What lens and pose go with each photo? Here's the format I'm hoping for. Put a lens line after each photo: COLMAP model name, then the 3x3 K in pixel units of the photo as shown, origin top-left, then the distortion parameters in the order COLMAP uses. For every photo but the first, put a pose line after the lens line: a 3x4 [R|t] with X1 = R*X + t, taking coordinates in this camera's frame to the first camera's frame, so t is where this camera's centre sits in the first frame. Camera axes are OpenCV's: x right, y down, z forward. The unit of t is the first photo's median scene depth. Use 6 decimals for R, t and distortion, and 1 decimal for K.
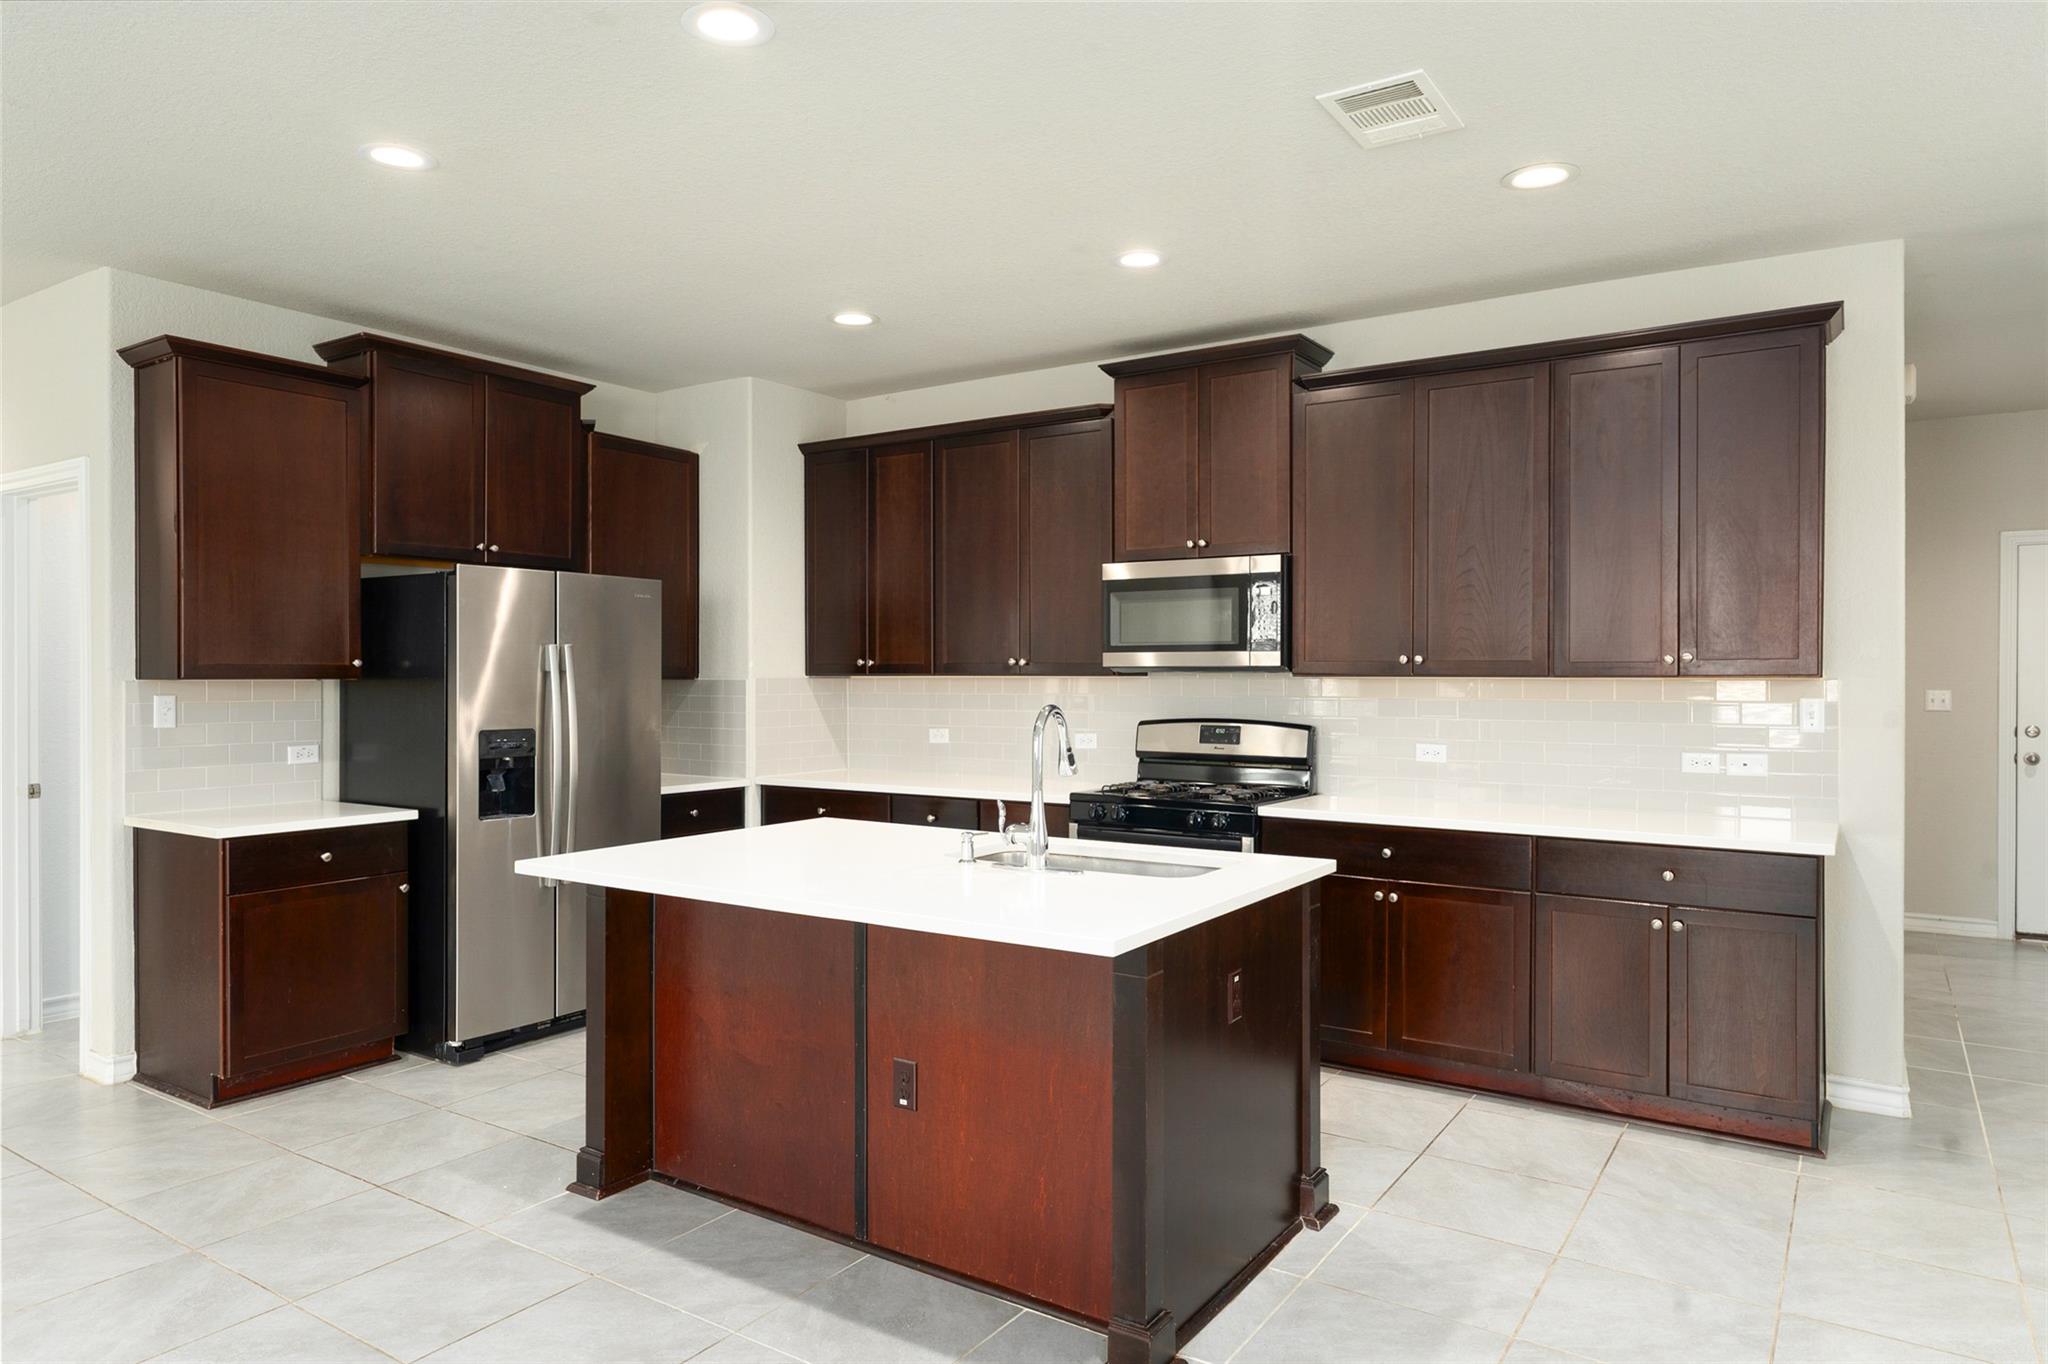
lens RADIAL K [[1278.8, 0, 1022.5], [0, 1278.8, 689.0], [0, 0, 1]] dist [0.002756, 0.004230]
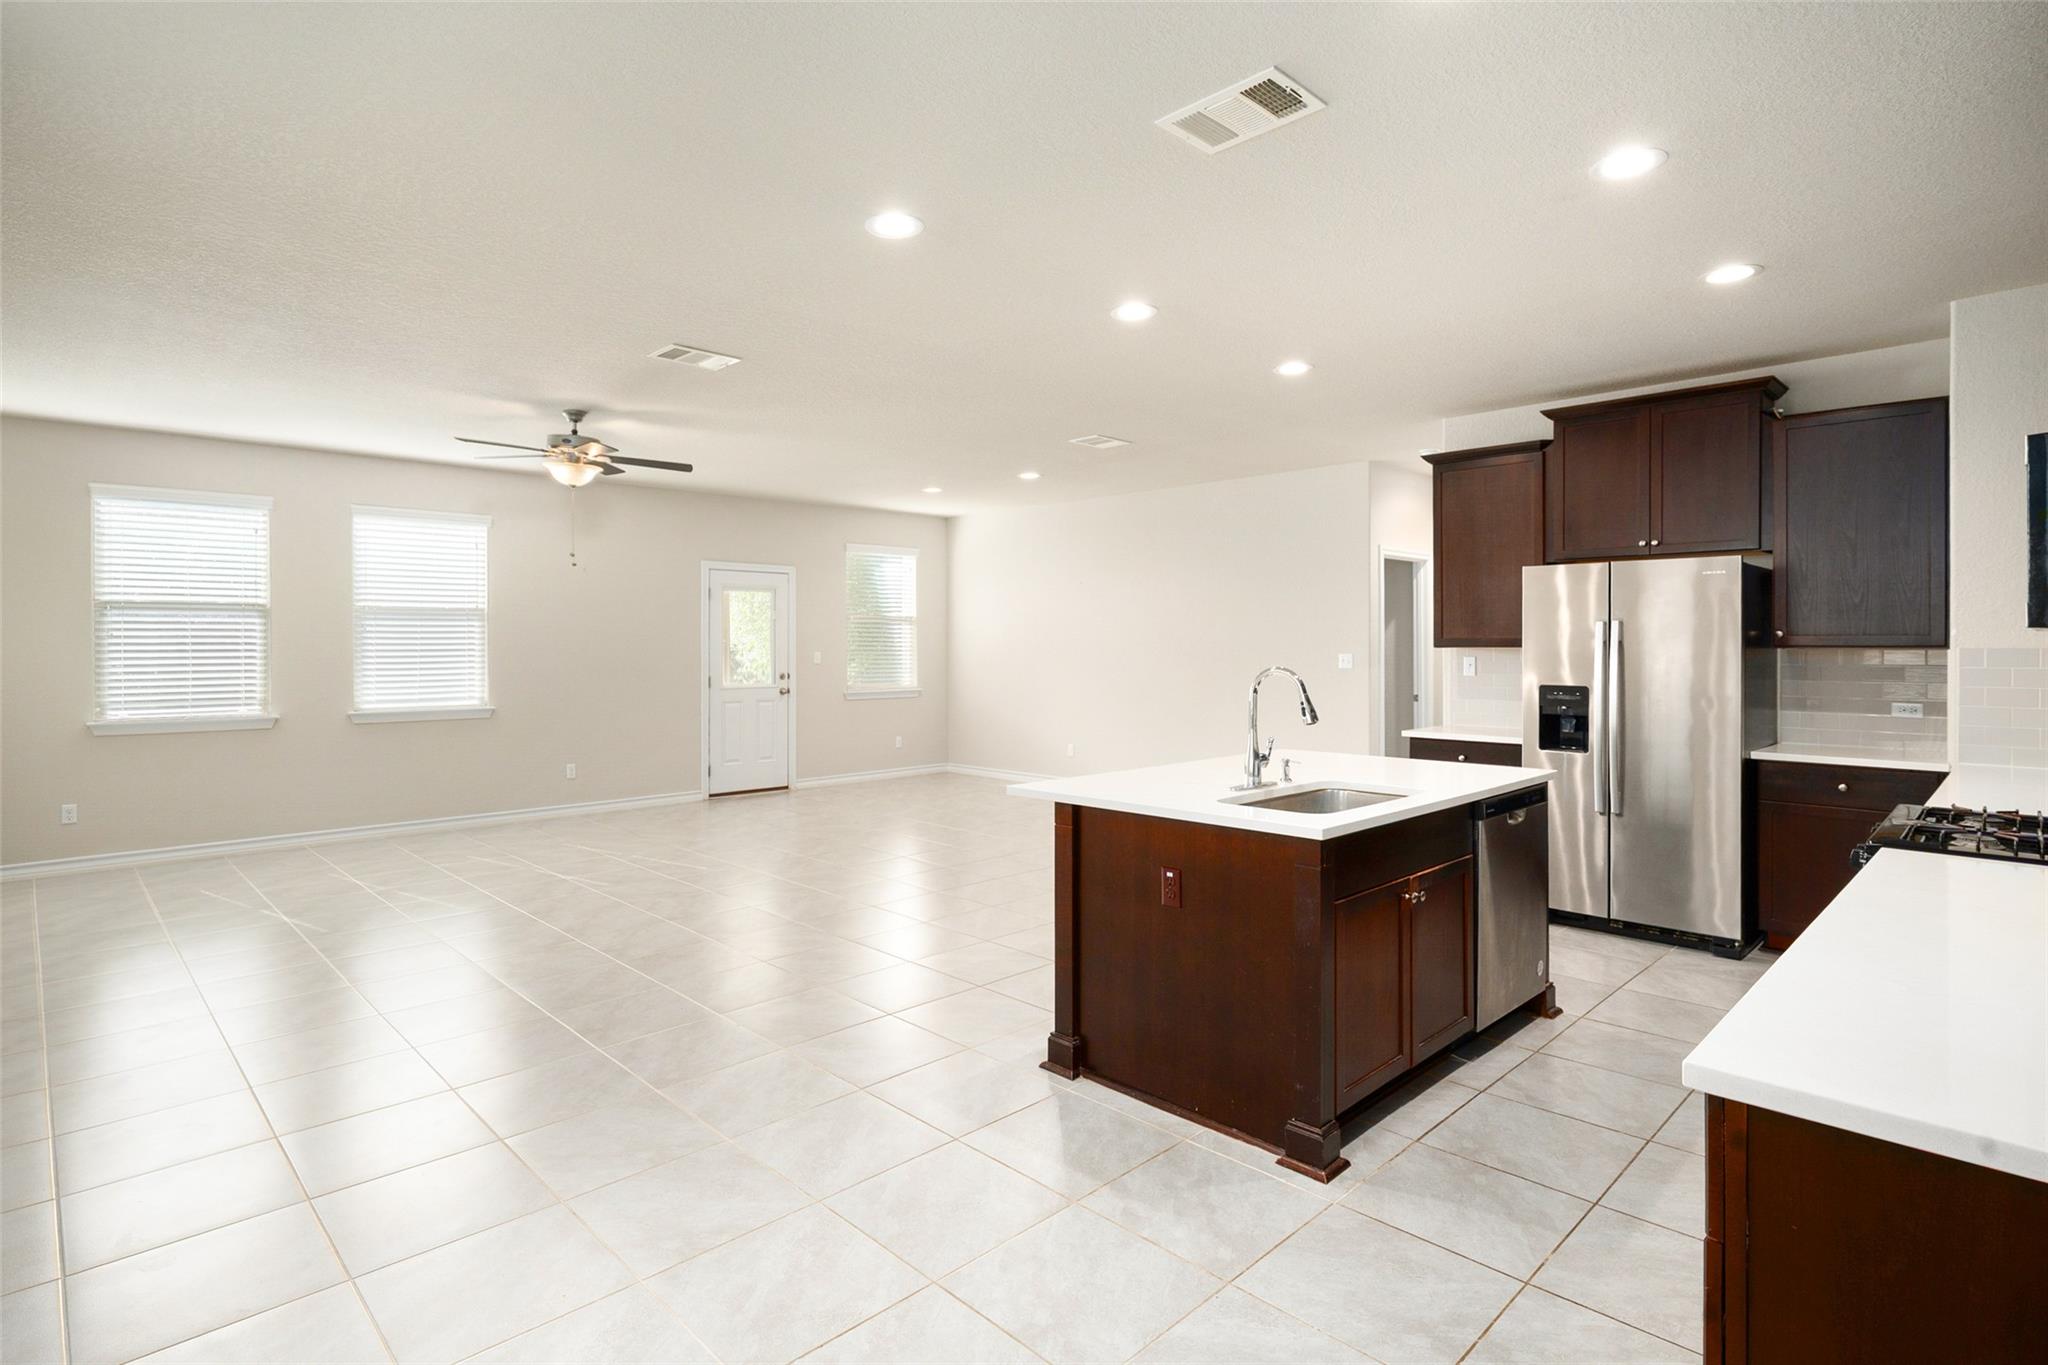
lens RADIAL K [[1026.4, 0, 1018.4], [0, 1026.4, 652.2], [0, 0, 1]] dist [0.004536, -0.000509]
pose [[-0.209391, 0.007215, -0.977805, 0.753203], [-0.009089, 0.999915, 0.009325, -0.008687], [0.977790, 0.010840, -0.209308, 0.648069]]
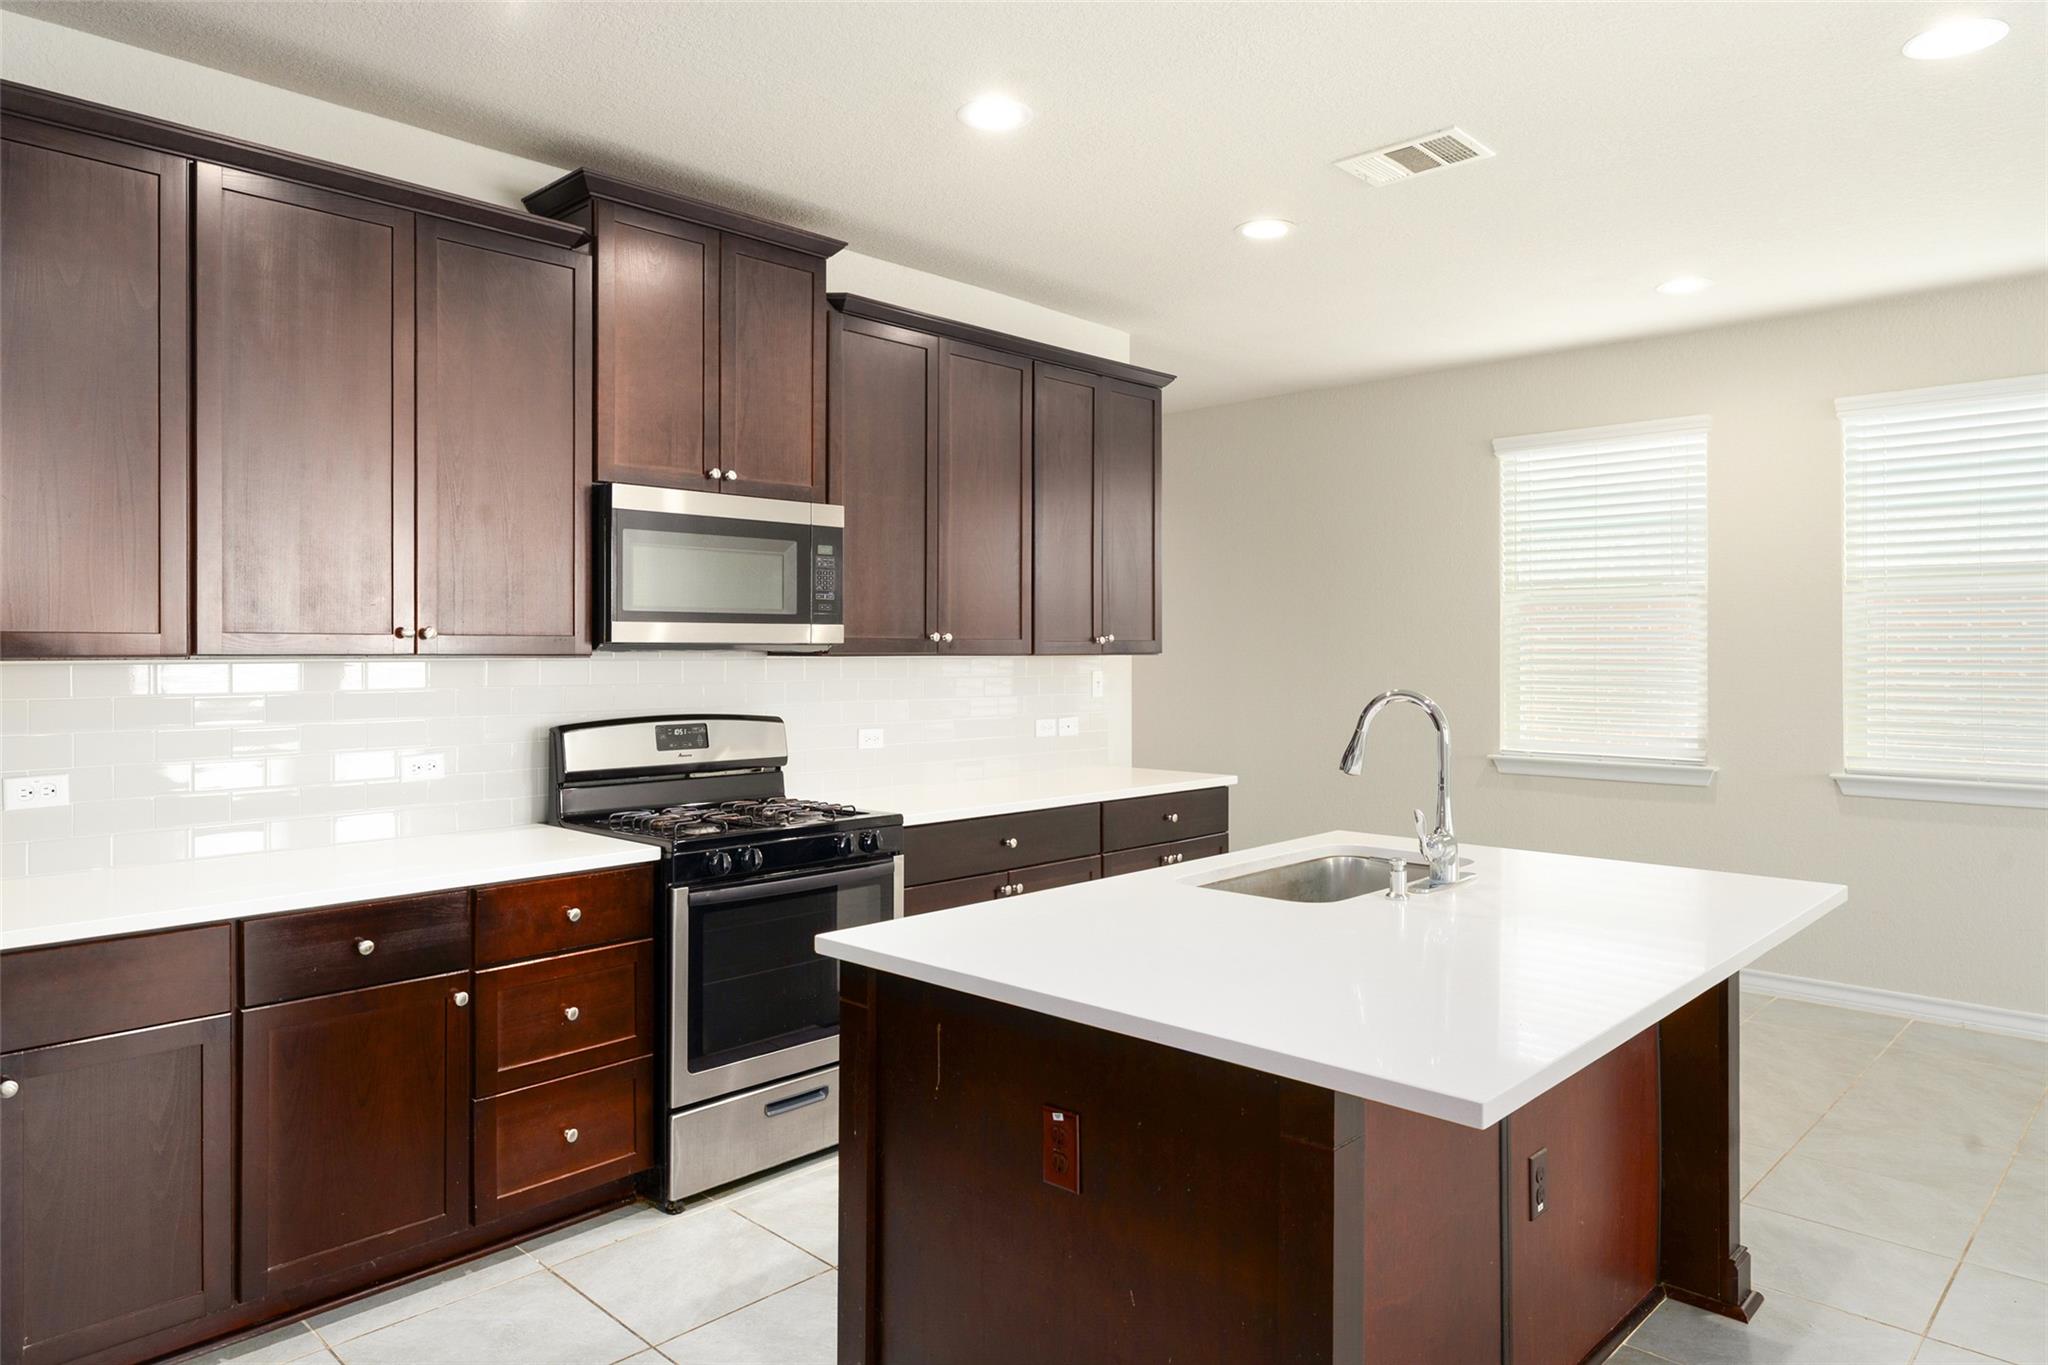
lens RADIAL K [[1278.8, 0, 991.2], [0, 1278.8, 648.0], [0, 0, 1]] dist [0.002756, 0.004230]
pose [[0.187754, 0.001094, 0.982216, -0.578582], [0.011159, 0.999932, -0.003247, -0.011540], [-0.982153, 0.011570, 0.187729, 0.754013]]
